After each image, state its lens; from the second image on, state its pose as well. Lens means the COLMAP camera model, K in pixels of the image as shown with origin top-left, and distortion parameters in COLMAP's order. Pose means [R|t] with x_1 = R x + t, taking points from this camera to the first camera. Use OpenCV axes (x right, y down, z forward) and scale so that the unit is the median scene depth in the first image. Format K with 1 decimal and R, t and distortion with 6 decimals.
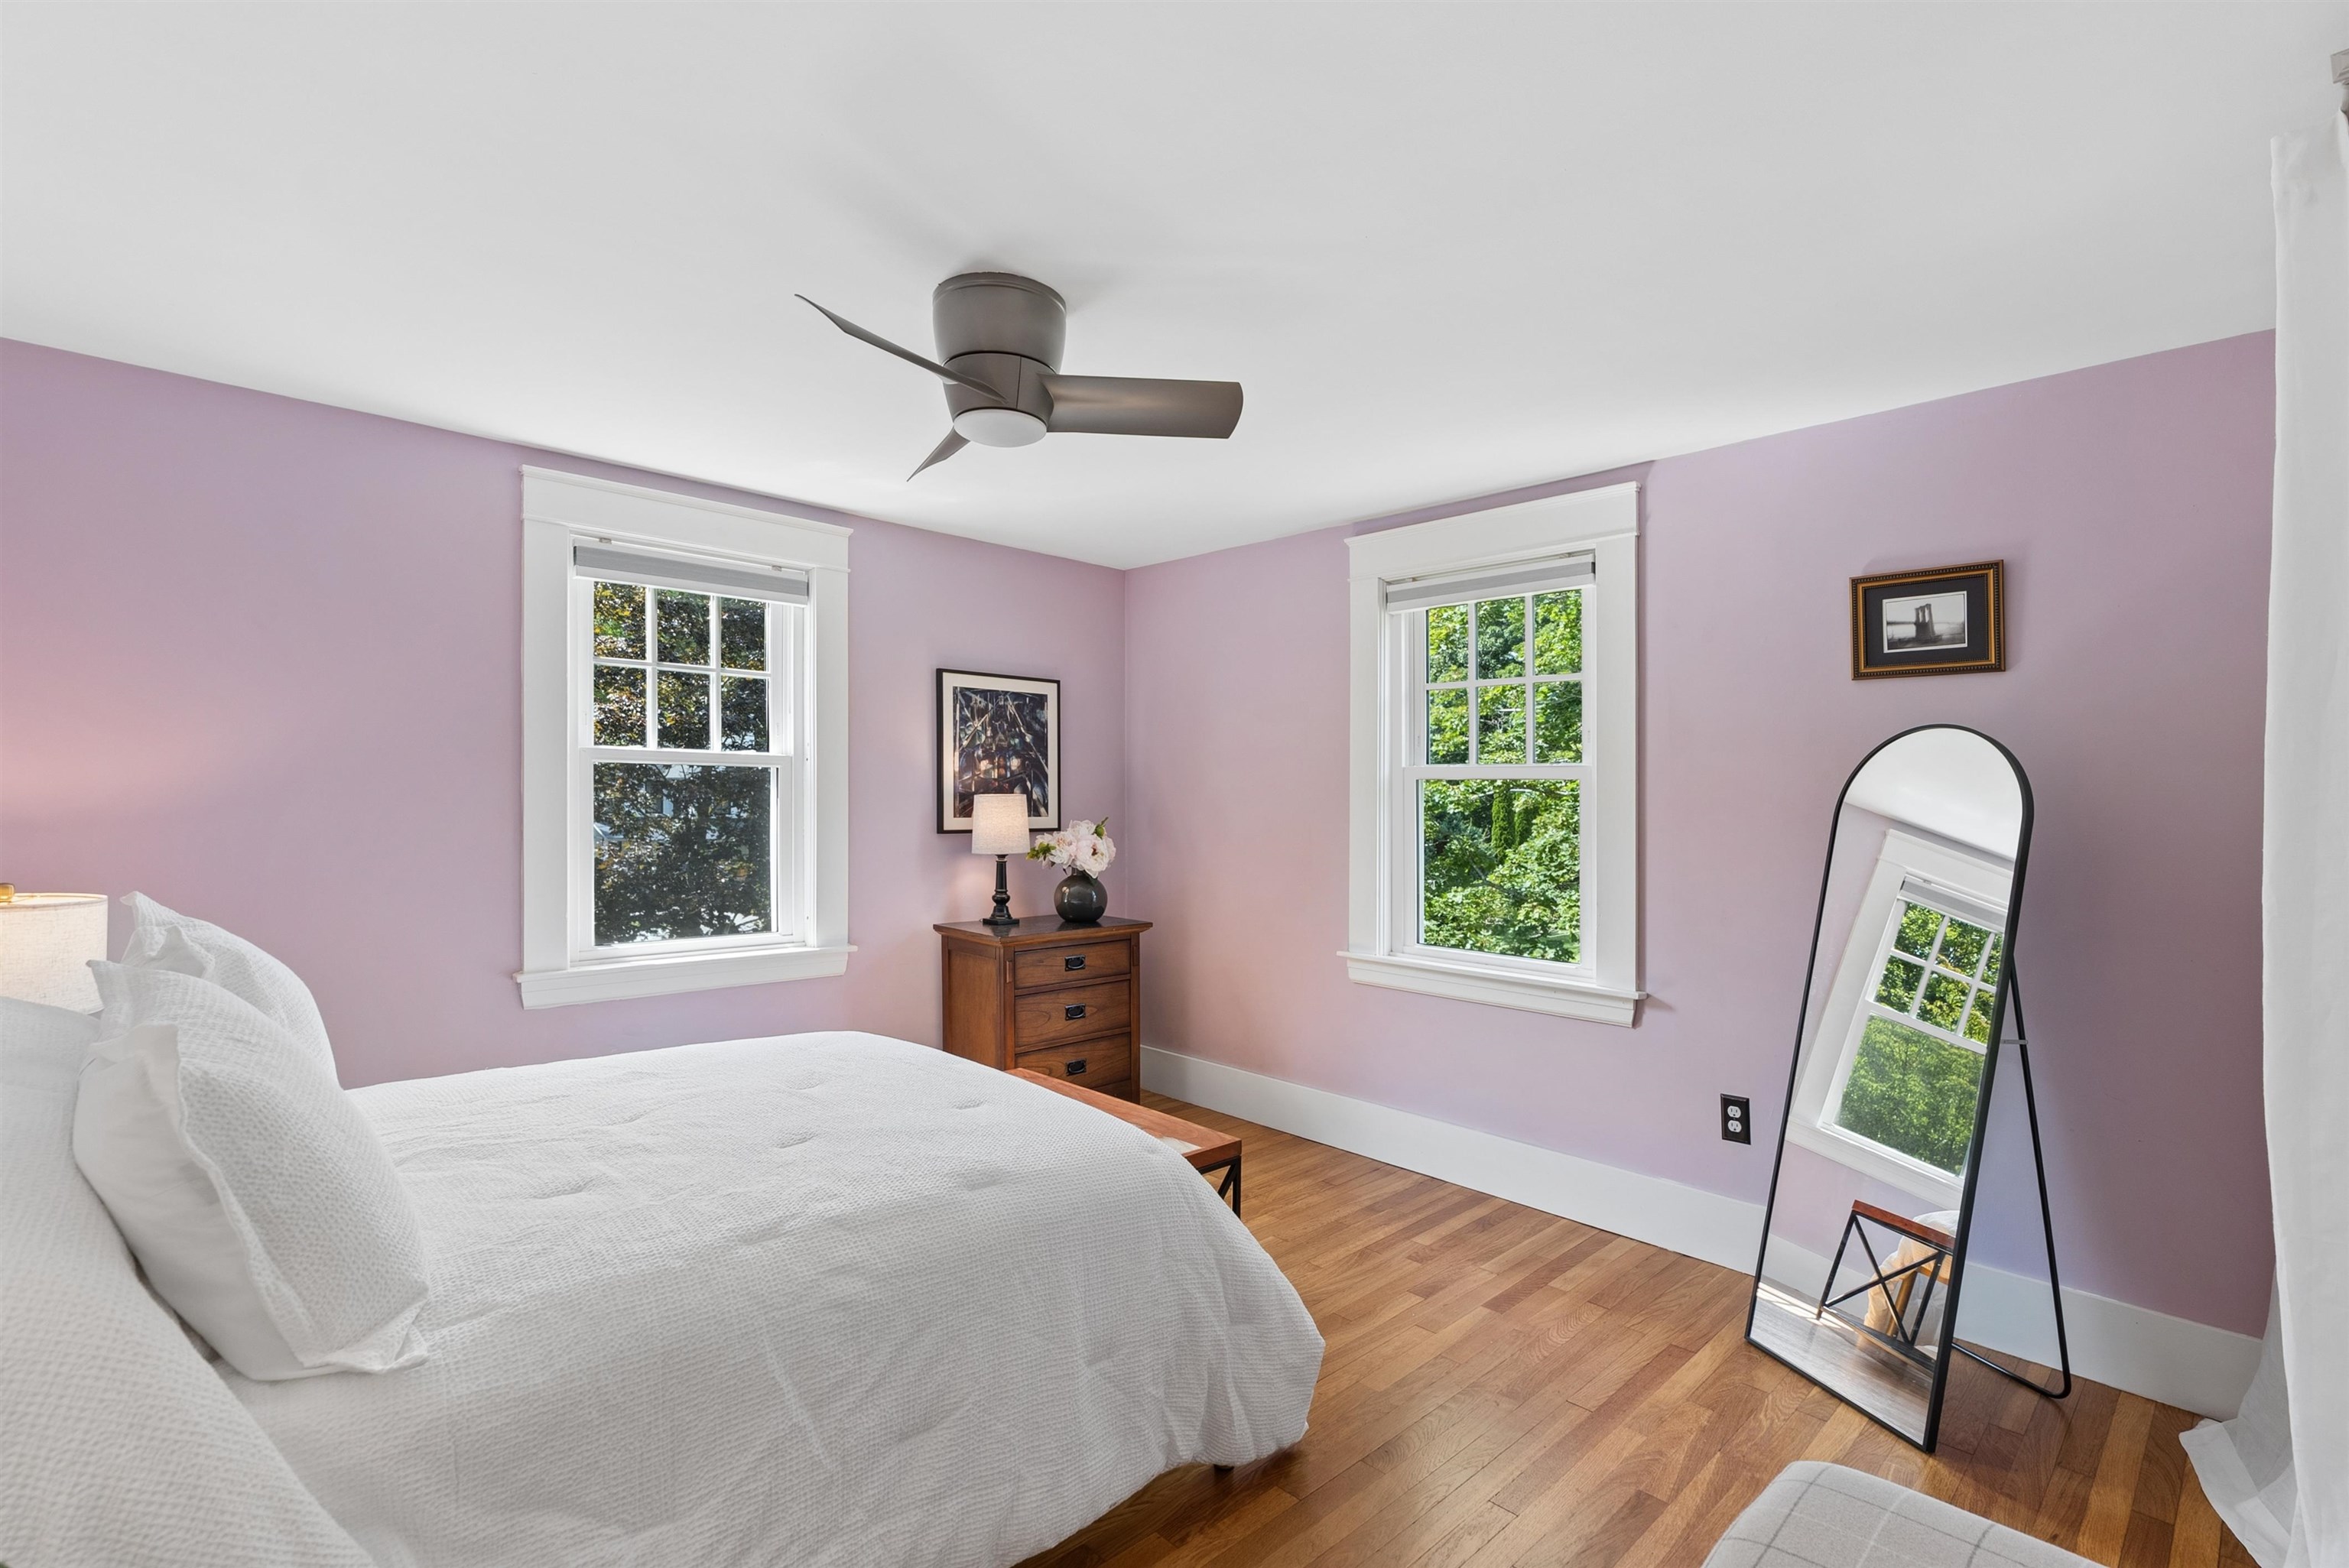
lens RADIAL K [[1081.9, 0, 1168.1], [0, 1081.9, 806.8], [0, 0, 1]] dist [-0.010398, 0.003934]
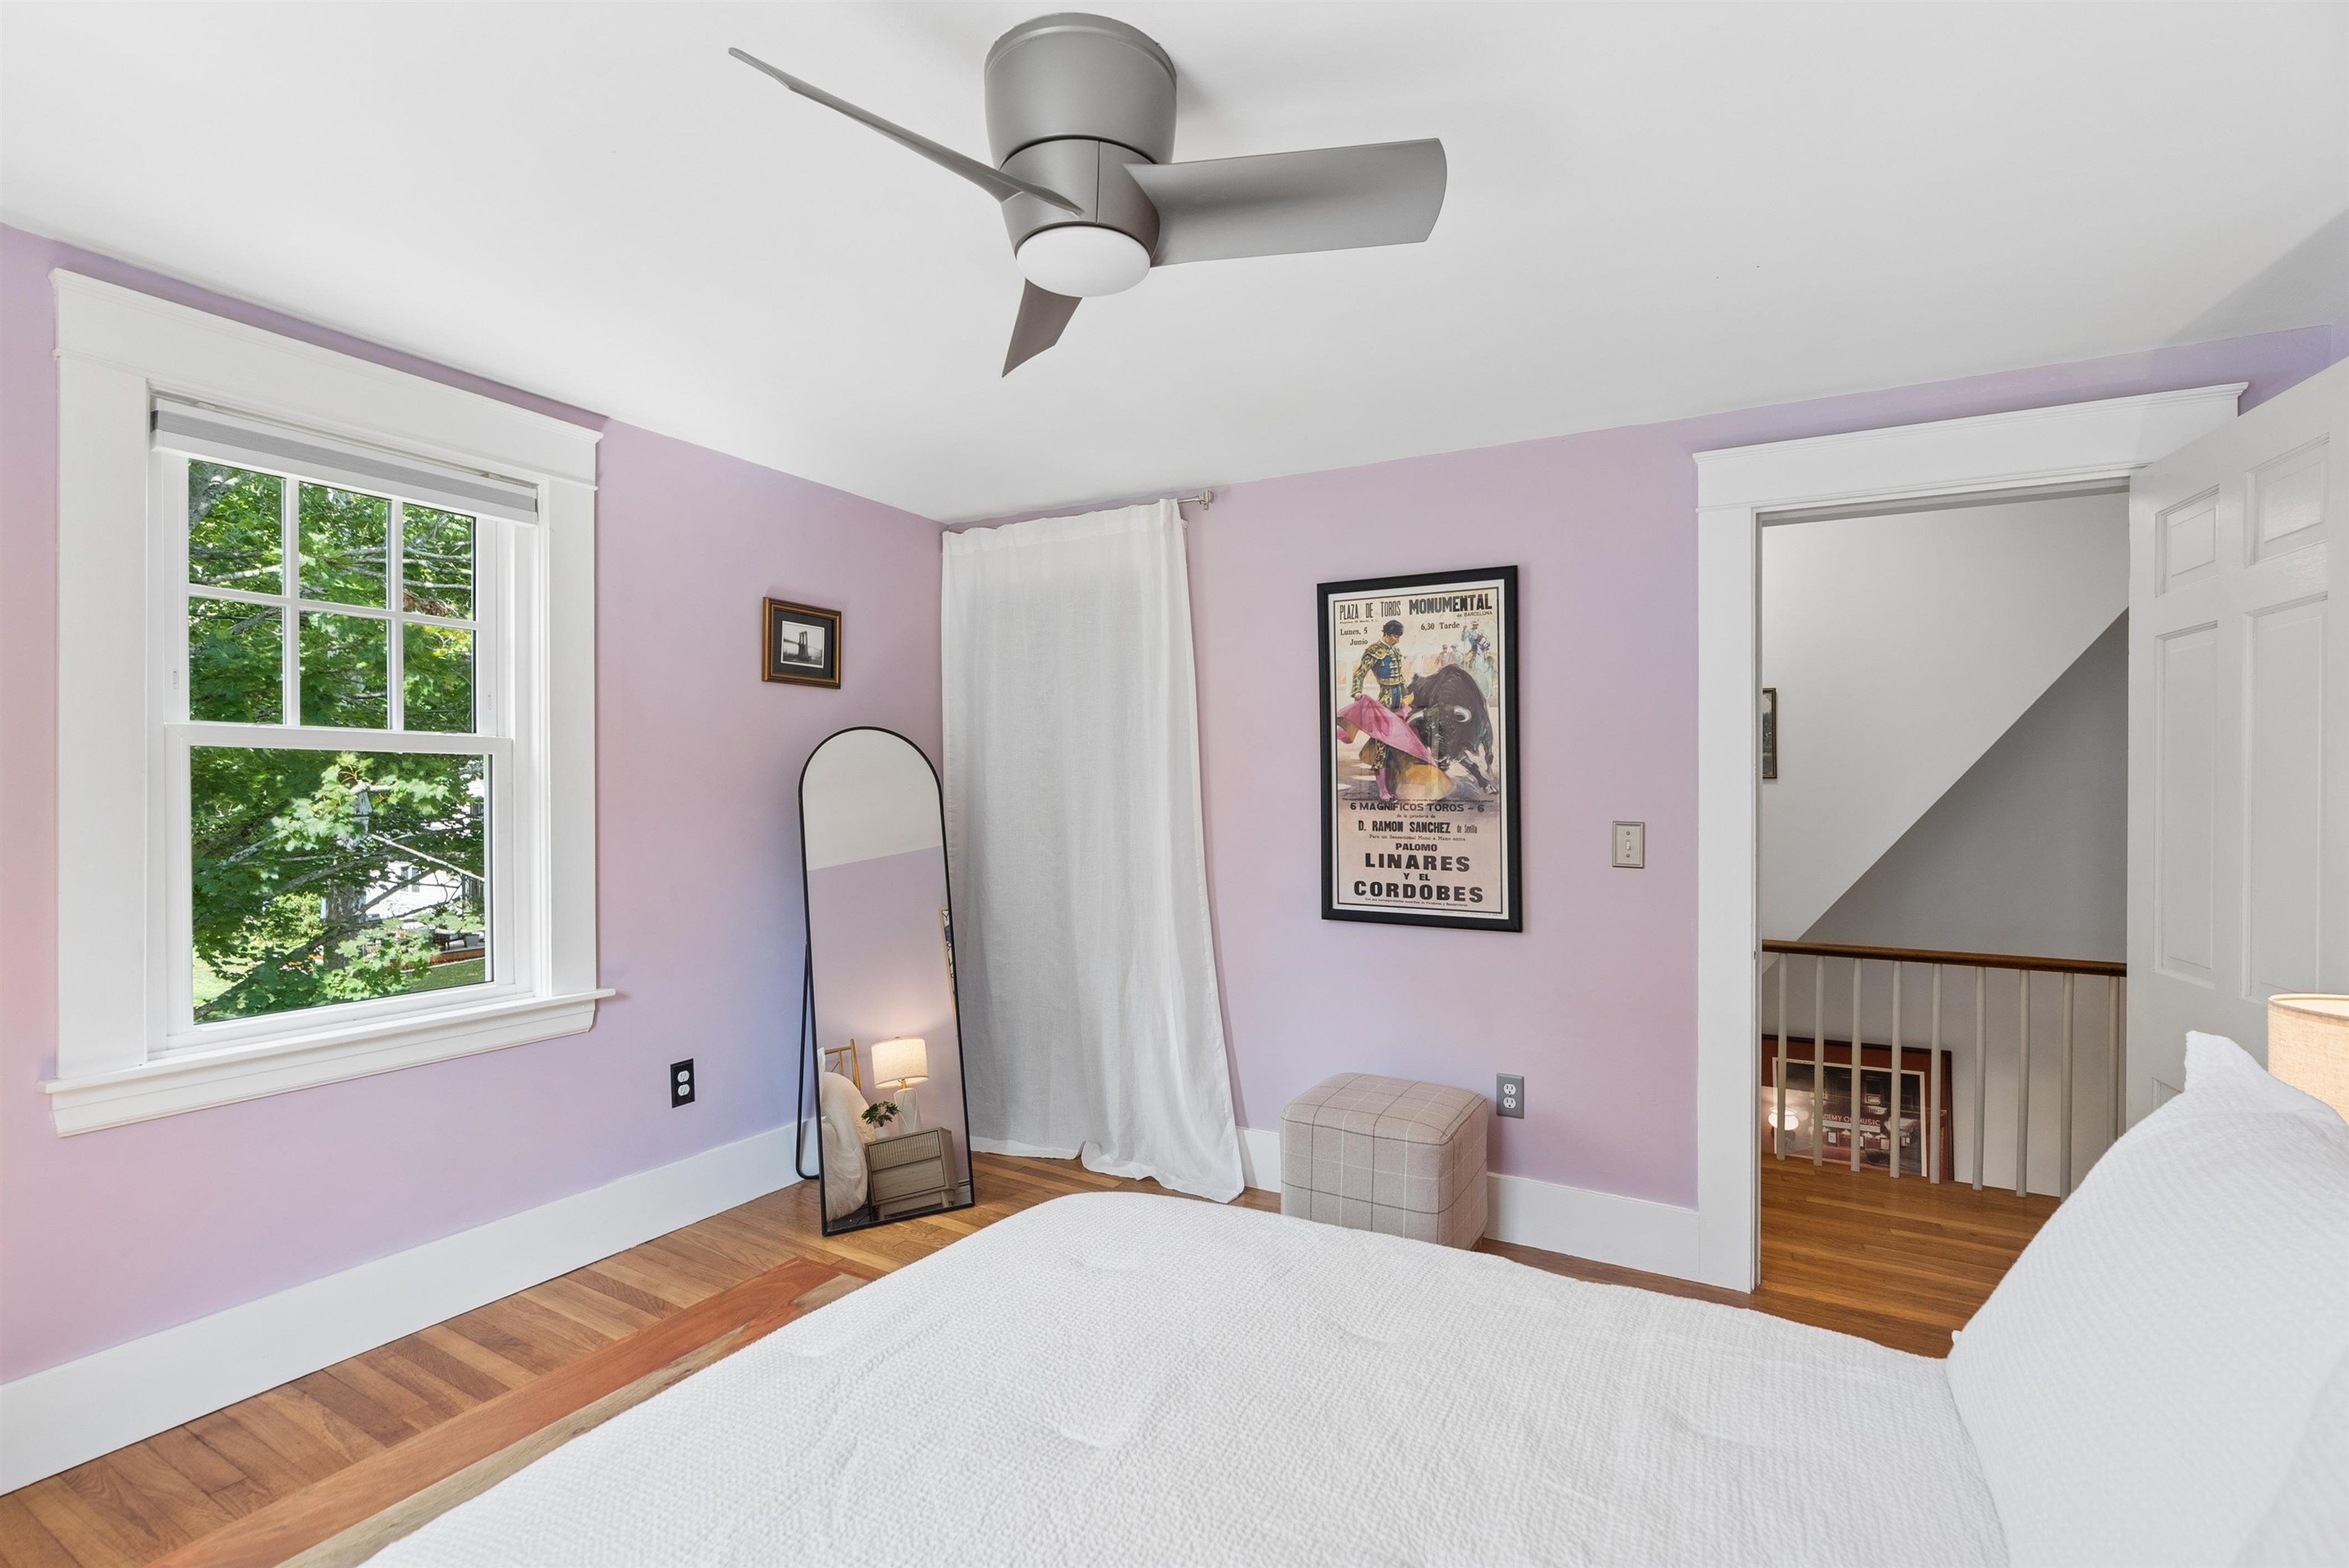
lens RADIAL K [[1081.9, 0, 1169.4], [0, 1081.9, 766.8], [0, 0, 1]] dist [-0.010398, 0.003934]
pose [[-0.295417, -0.000287, 0.955368, -0.616680], [-0.003179, 0.999995, -0.000682, -0.019752], [-0.955363, -0.003239, -0.295417, 0.853800]]
